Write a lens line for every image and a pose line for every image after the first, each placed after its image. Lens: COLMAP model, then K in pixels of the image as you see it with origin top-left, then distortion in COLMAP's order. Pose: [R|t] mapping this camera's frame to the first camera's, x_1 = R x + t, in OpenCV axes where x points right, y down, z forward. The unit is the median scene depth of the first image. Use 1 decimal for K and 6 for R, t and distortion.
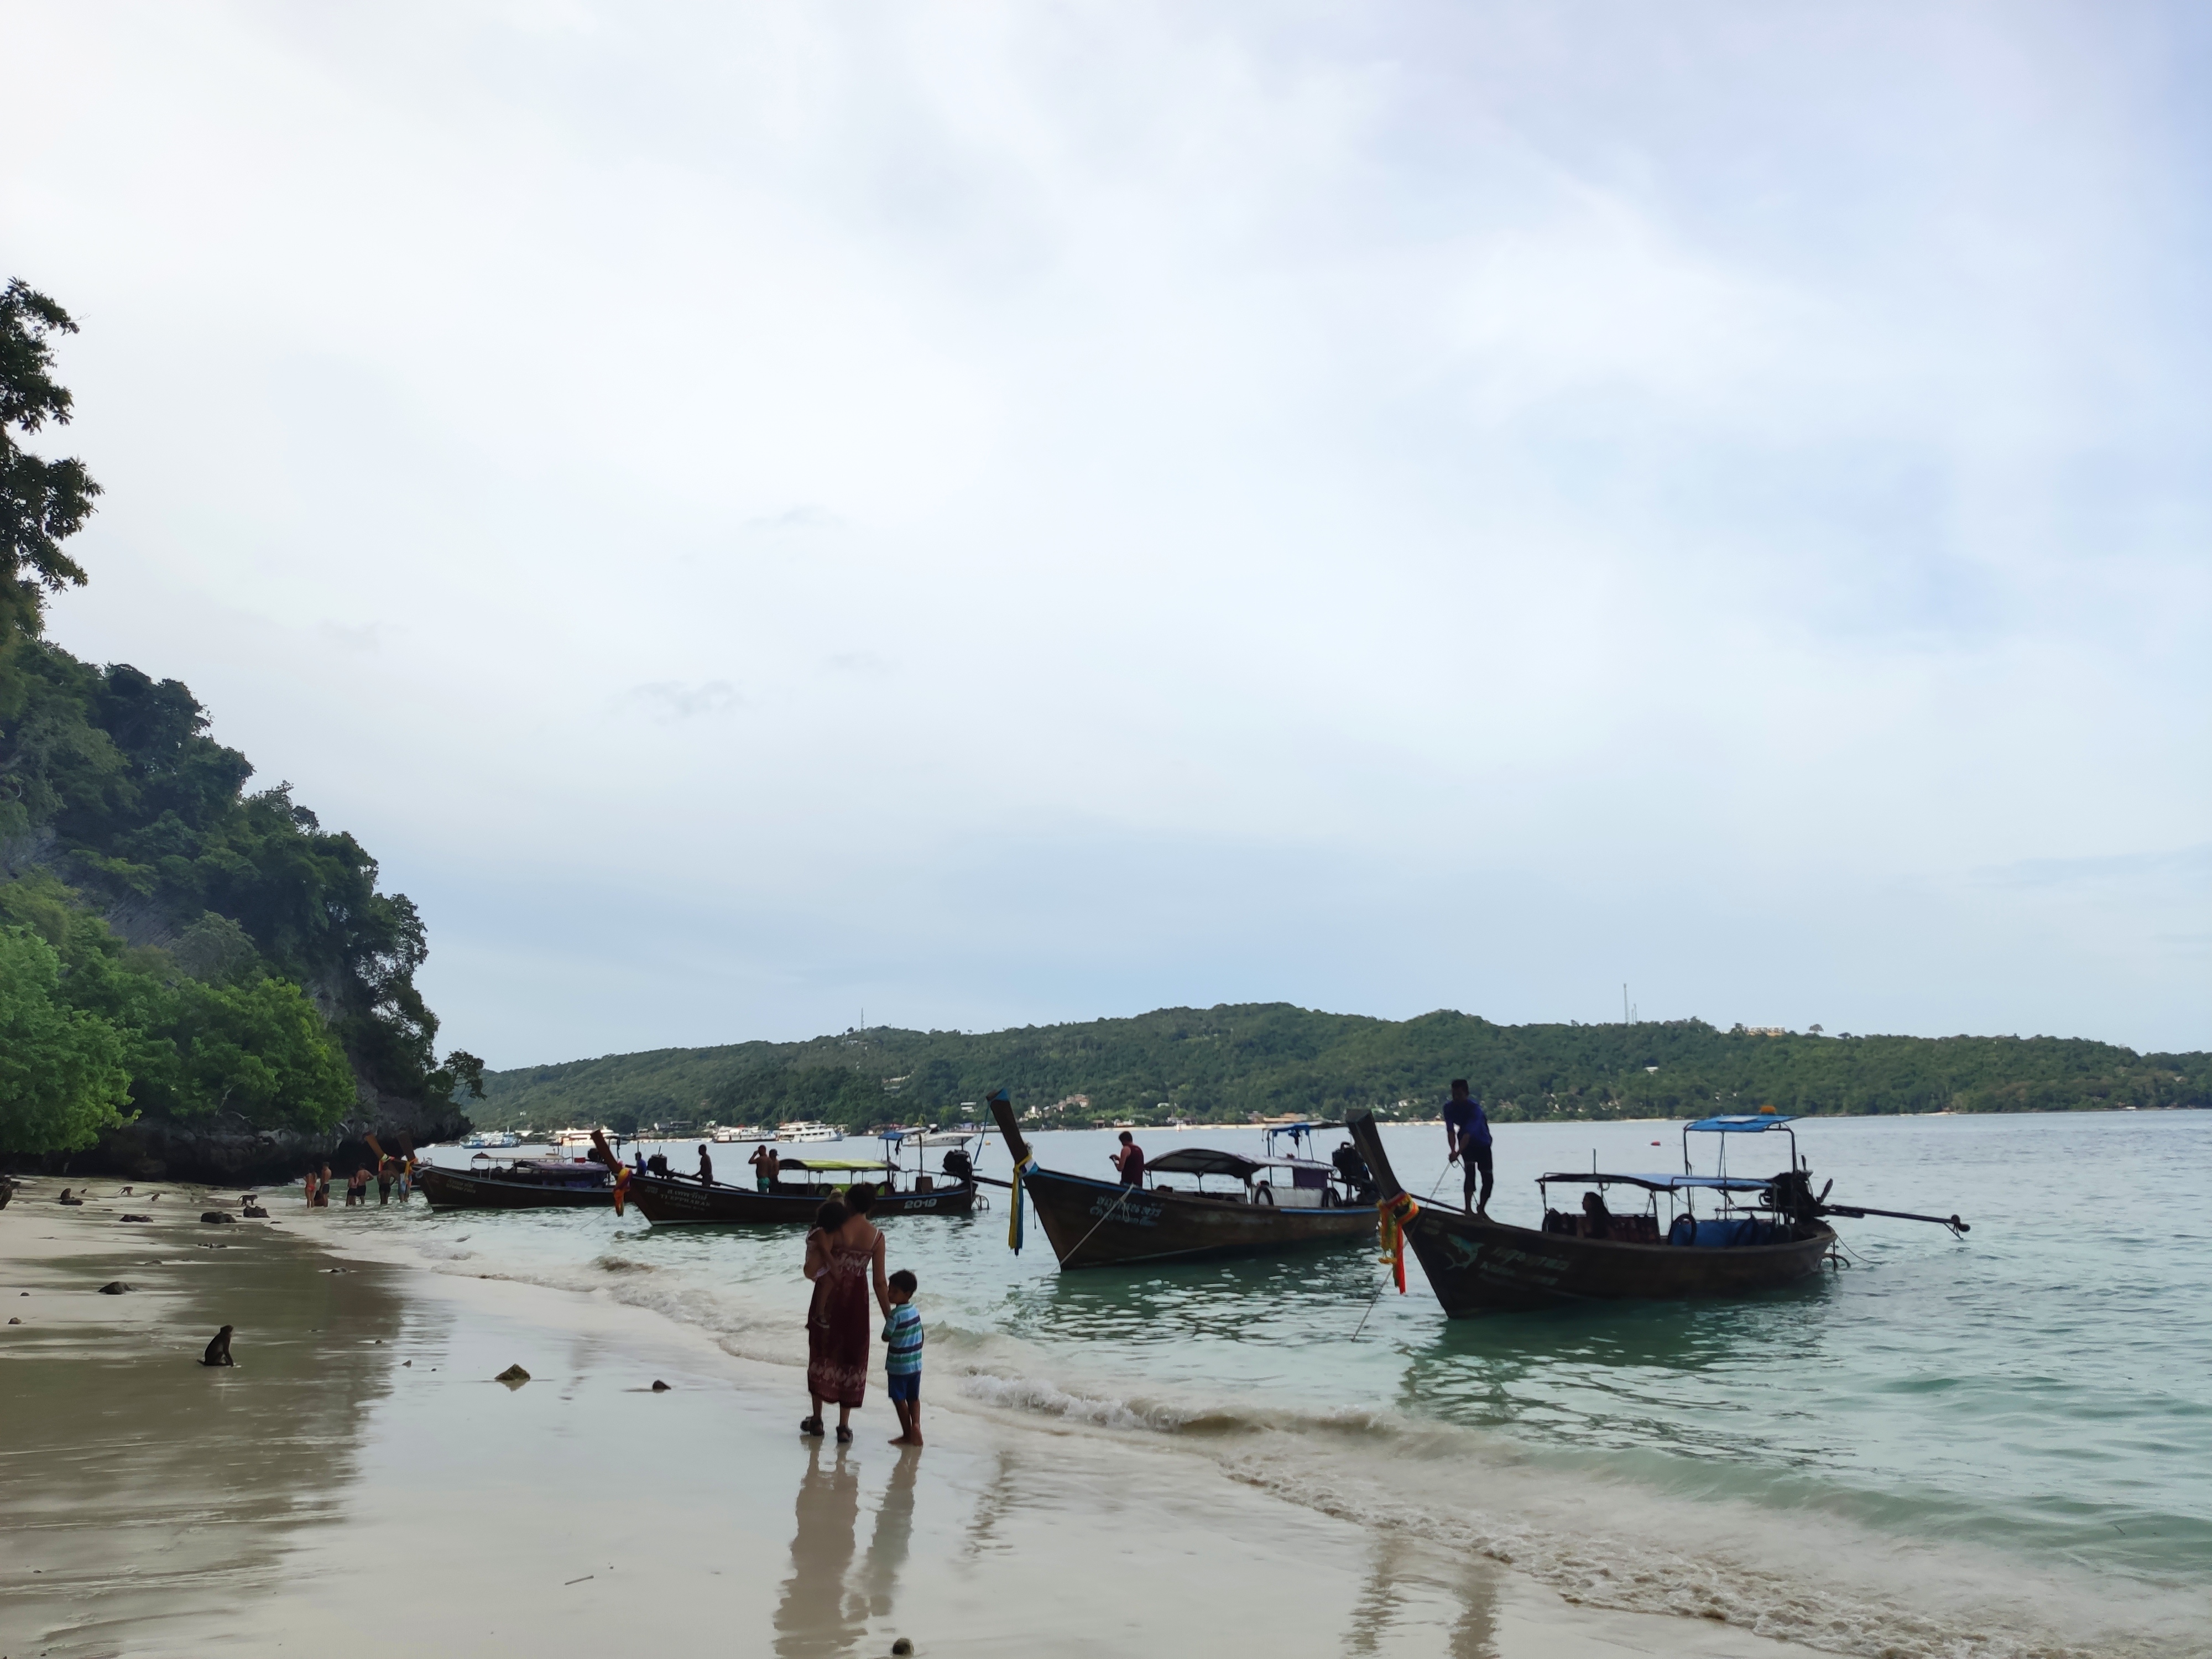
lens RADIAL K [[1741.6, 0, 1111.1], [0, 1741.6, 831.1], [0, 0, 1]] dist [-0.009292, 0.018351]
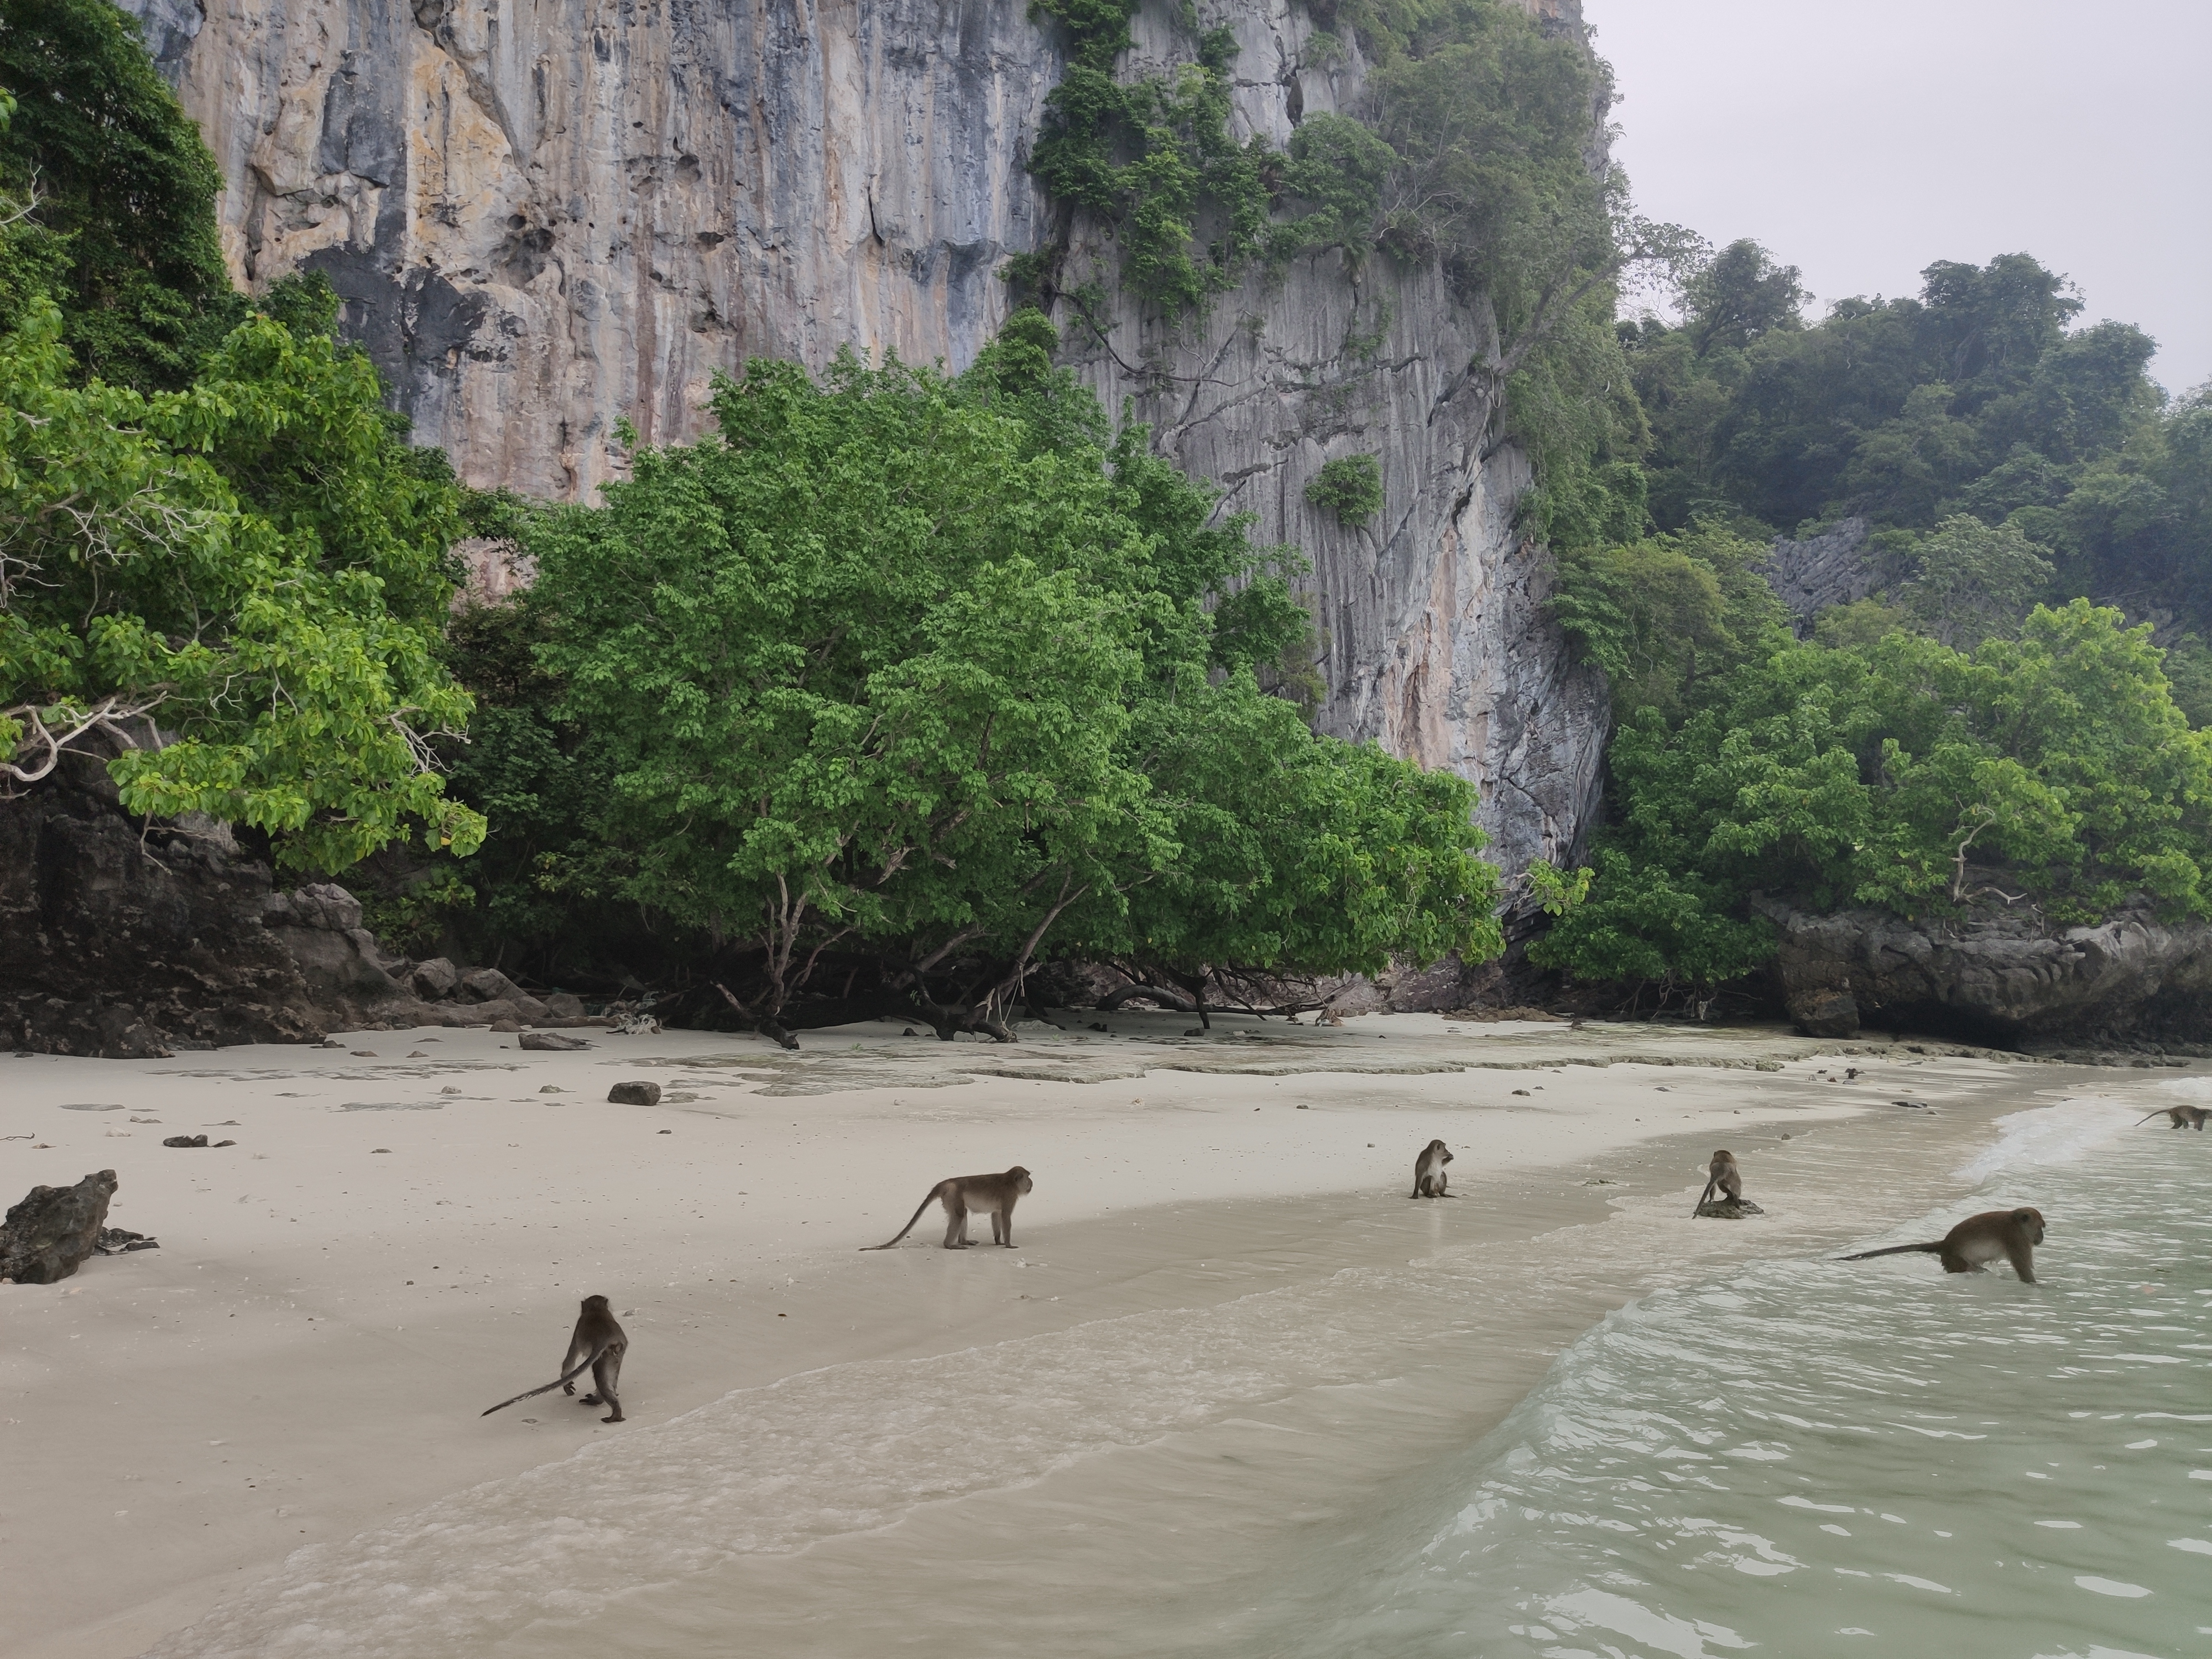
lens RADIAL K [[1741.6, 0, 1104.9], [0, 1741.6, 824.5], [0, 0, 1]] dist [-0.009292, 0.018351]
pose [[0.427764, -0.097287, -0.898639, -0.189455], [0.173645, 0.984518, -0.023927, 0.113455], [0.887054, -0.145810, 0.438035, 0.586401]]
